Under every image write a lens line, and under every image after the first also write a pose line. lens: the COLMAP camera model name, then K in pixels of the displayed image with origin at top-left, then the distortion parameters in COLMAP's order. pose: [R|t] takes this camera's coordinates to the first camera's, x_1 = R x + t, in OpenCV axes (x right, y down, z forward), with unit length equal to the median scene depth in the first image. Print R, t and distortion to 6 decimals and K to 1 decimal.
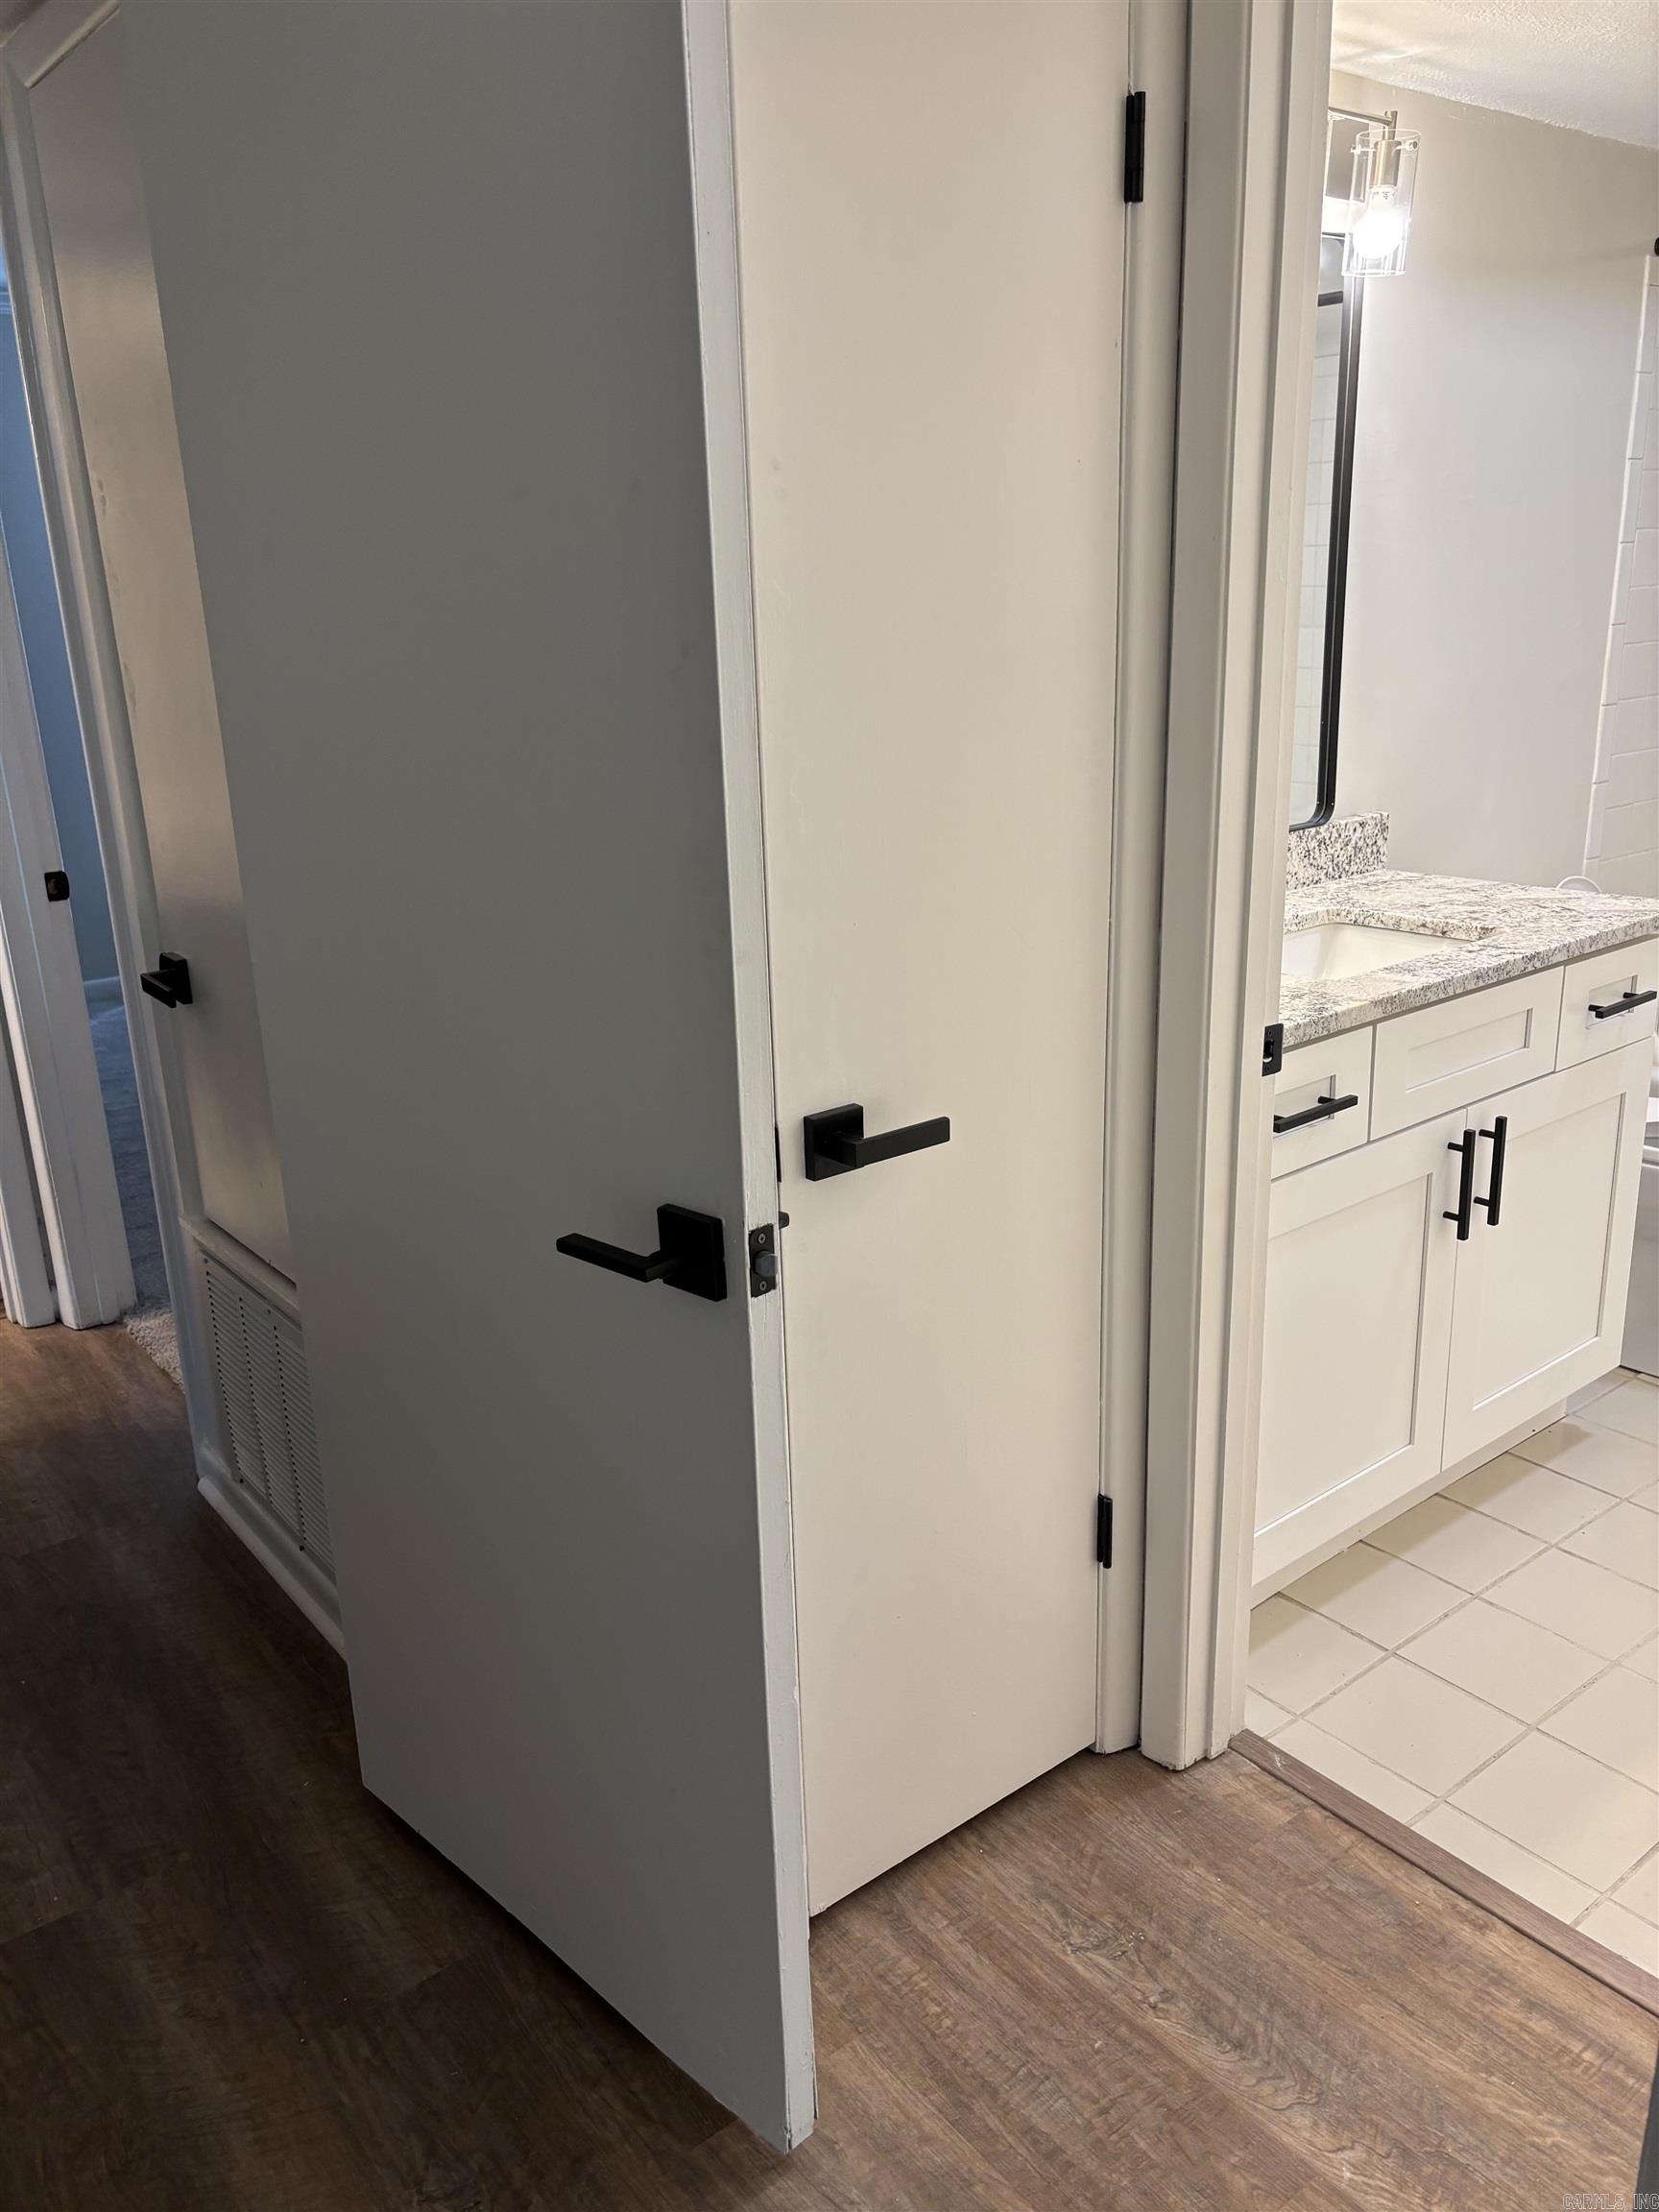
lens RADIAL K [[1699.3, 0, 845.1], [0, 1699.3, 1103.7], [0, 0, 1]] dist [0.027629, -0.003831]
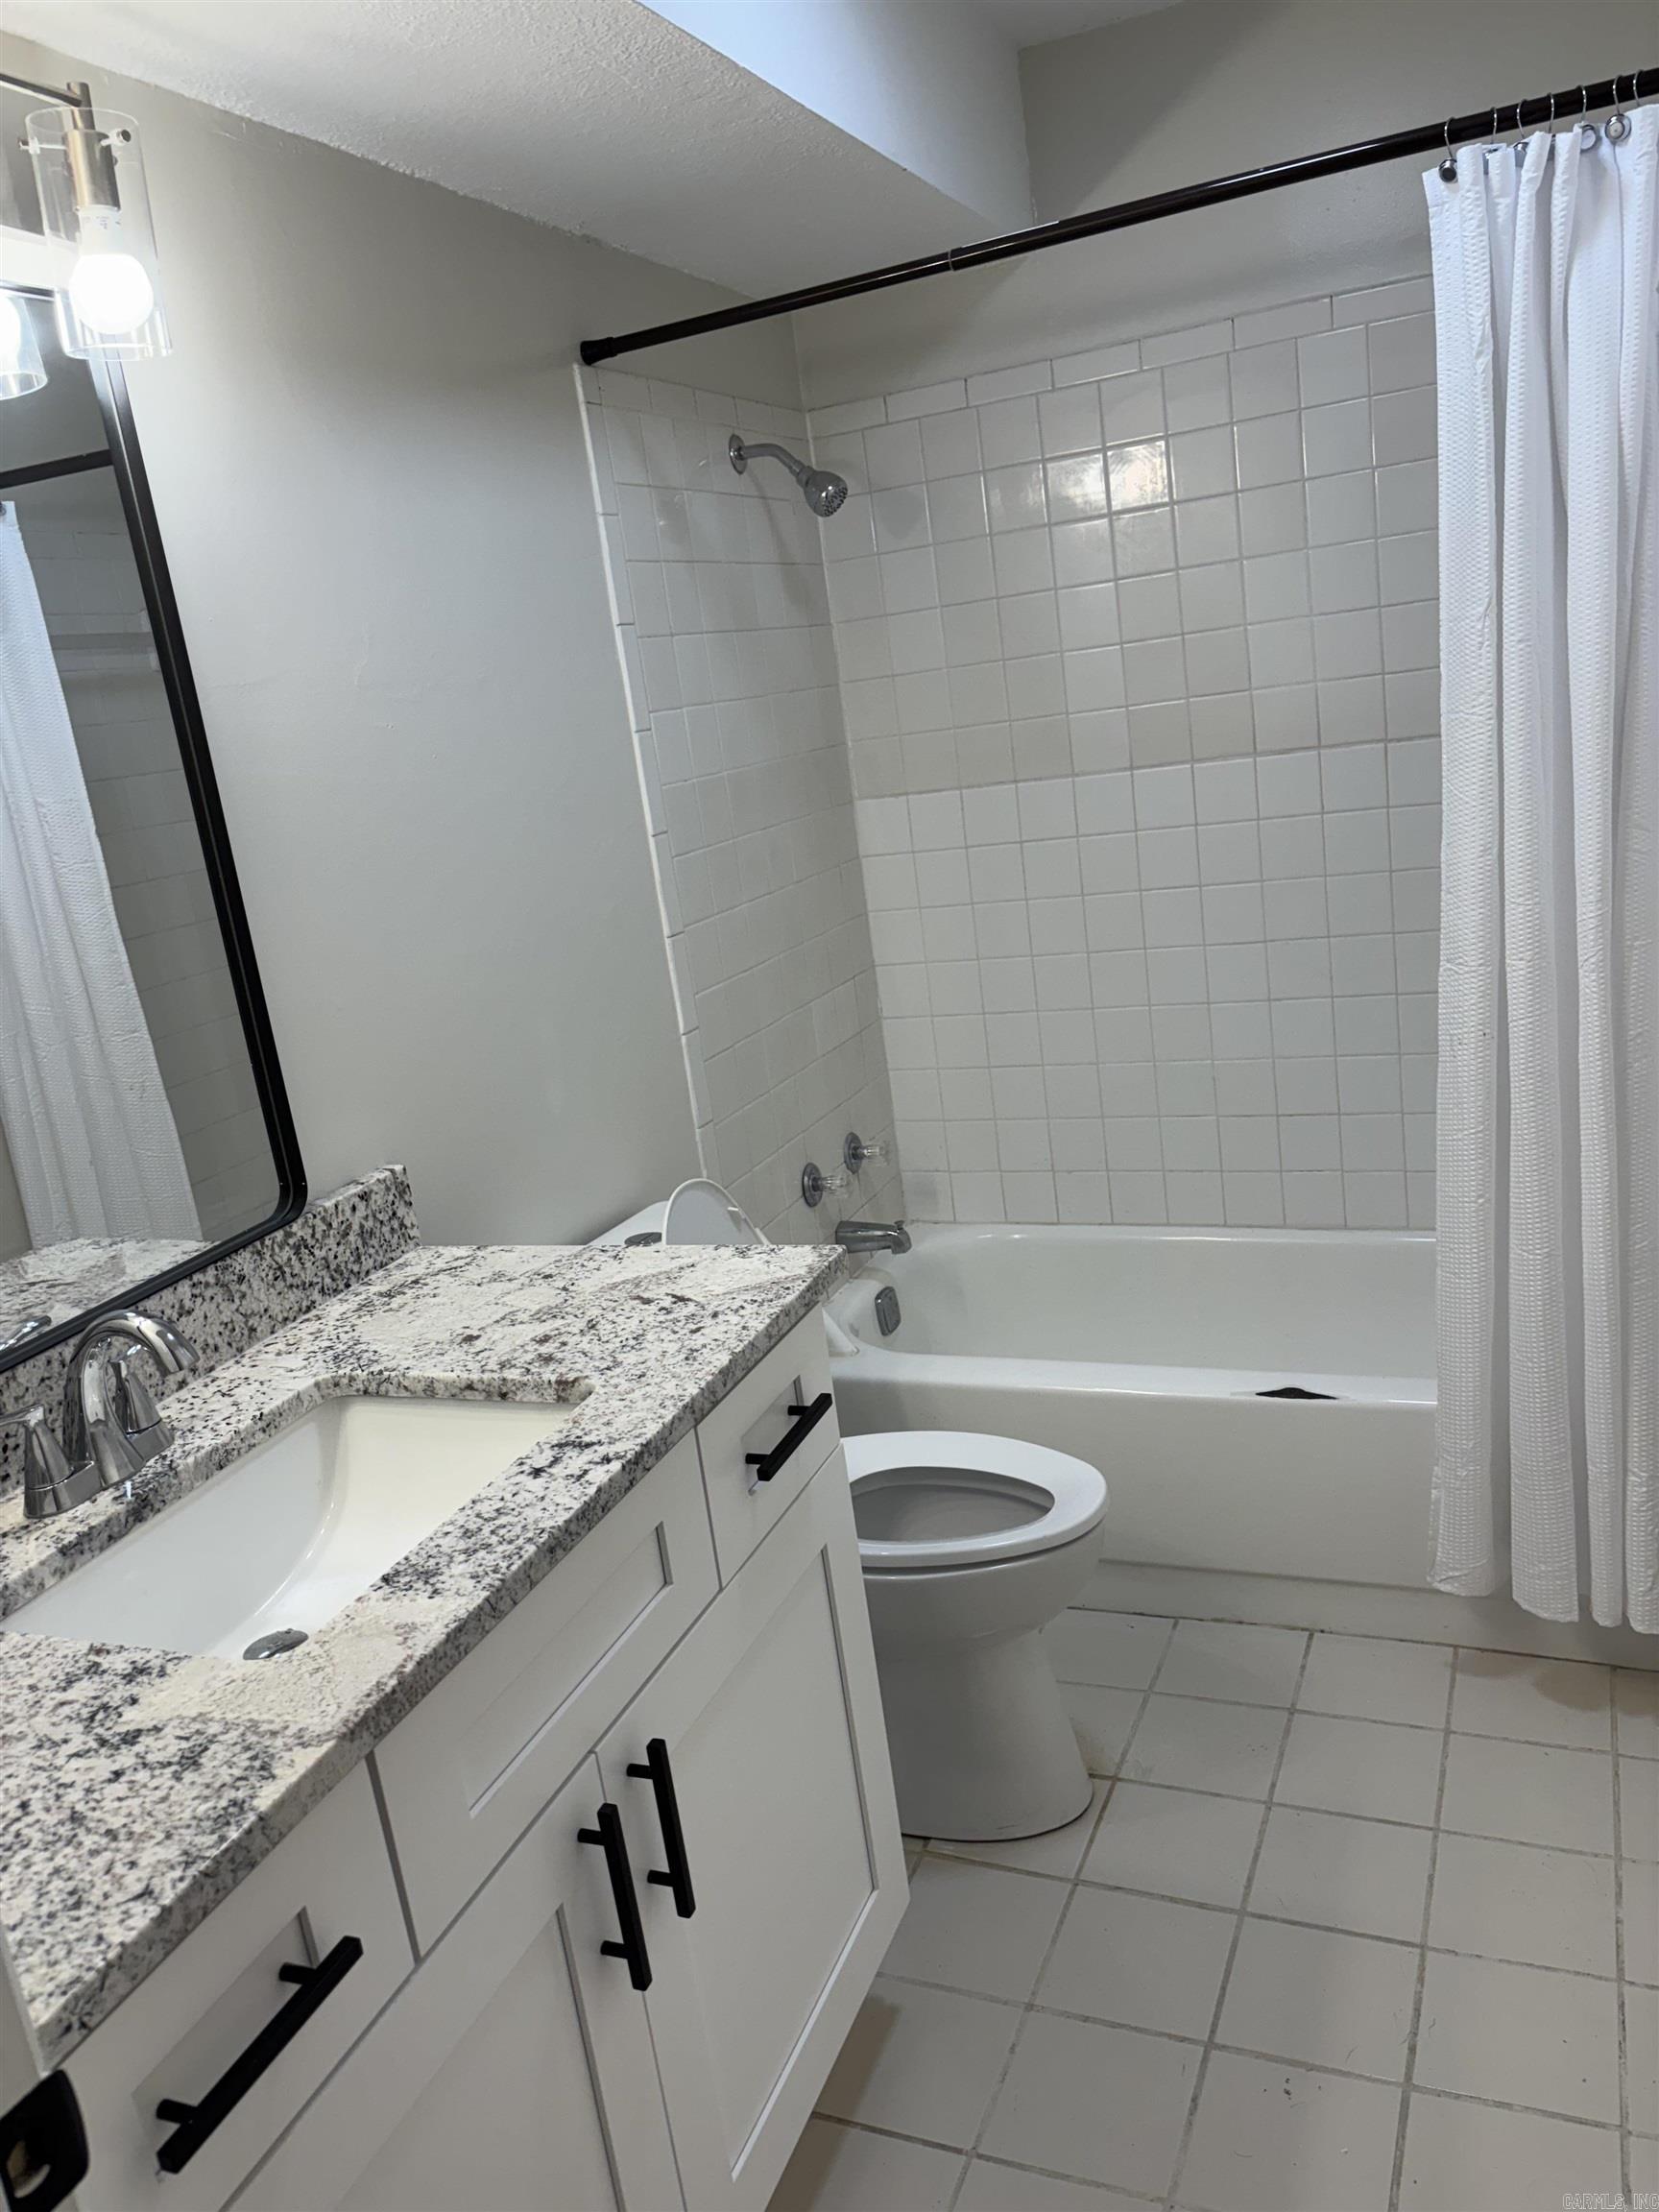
lens RADIAL K [[1699.3, 0, 824.2], [0, 1699.3, 1103.7], [0, 0, 1]] dist [0.027629, -0.003831]
pose [[0.876598, -0.193622, 0.440552, 0.197047], [0.235723, 0.970898, -0.042326, -0.142485], [-0.419536, 0.140951, 0.896729, 0.381309]]
